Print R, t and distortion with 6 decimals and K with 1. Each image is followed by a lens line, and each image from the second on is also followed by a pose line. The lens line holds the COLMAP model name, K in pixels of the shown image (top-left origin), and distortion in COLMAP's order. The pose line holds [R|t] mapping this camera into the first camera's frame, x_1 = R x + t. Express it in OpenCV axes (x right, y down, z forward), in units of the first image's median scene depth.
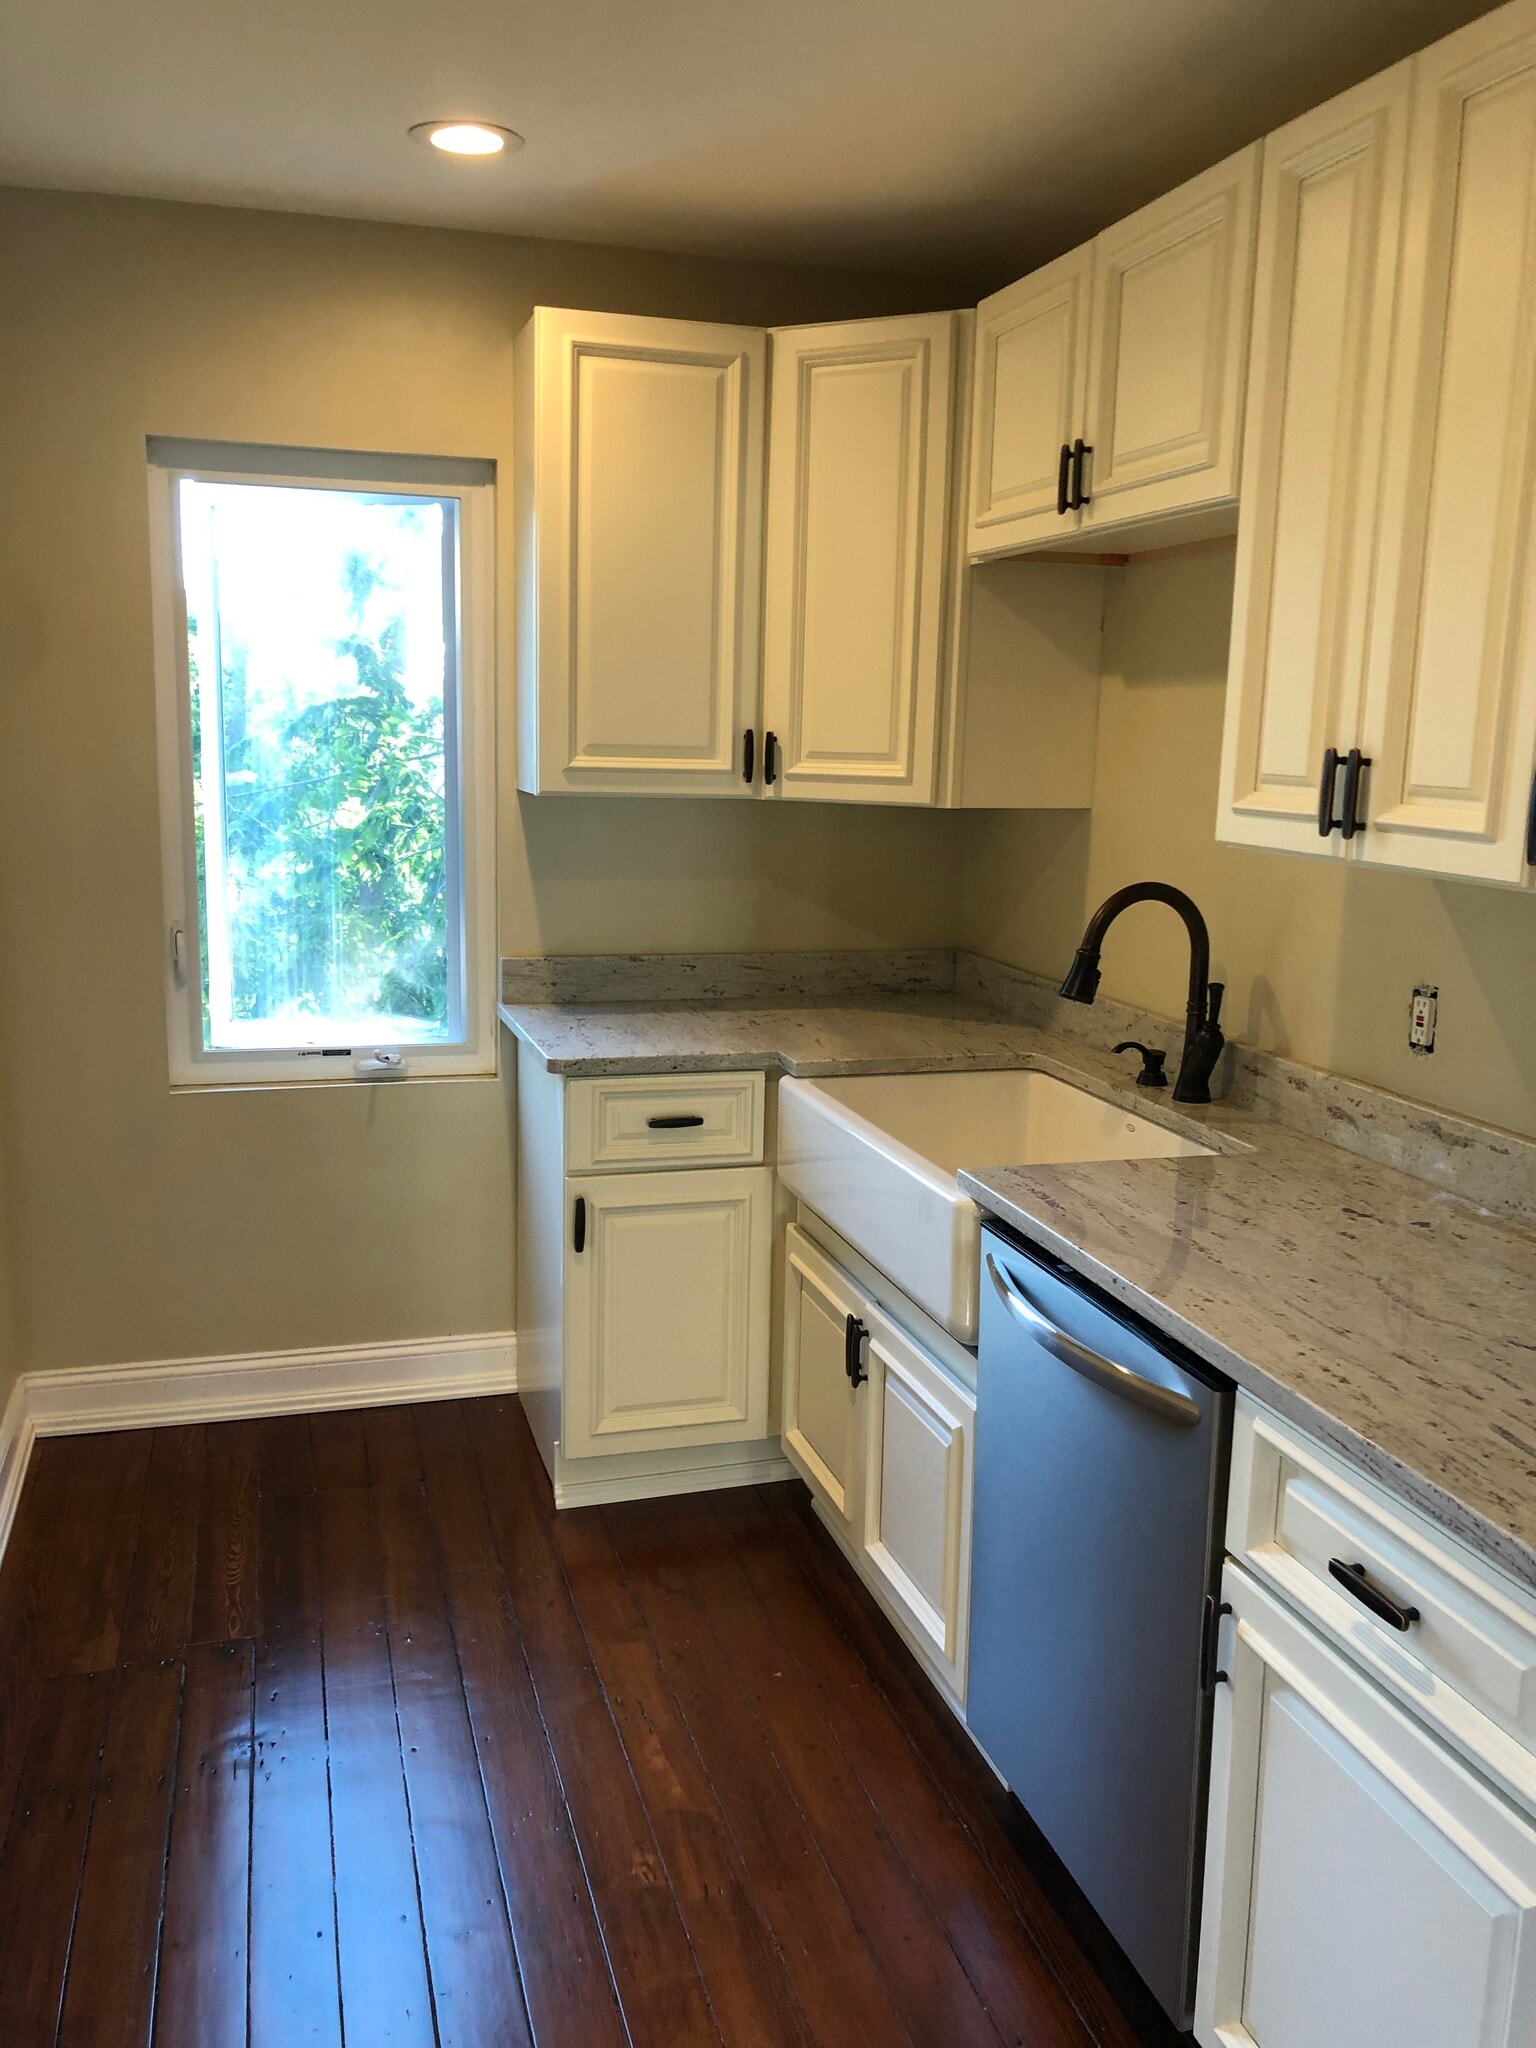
lens RADIAL K [[1574.3, 0, 768.0], [0, 1574.3, 1024.0], [0, 0, 1]] dist [-0.005154, -0.003390]
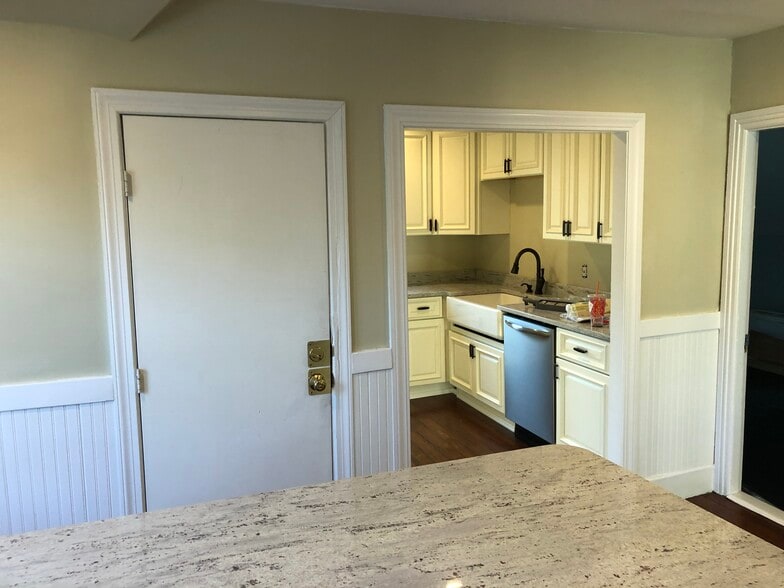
lens RADIAL K [[602.6, 0, 392.0], [0, 602.6, 294.0], [0, 0, 1]] dist [-0.005154, -0.003390]
pose [[0.996255, -0.052600, 0.068630, -0.302897], [0.055656, 0.997506, -0.043398, 0.105664], [-0.066176, 0.047056, 0.996698, -0.794821]]
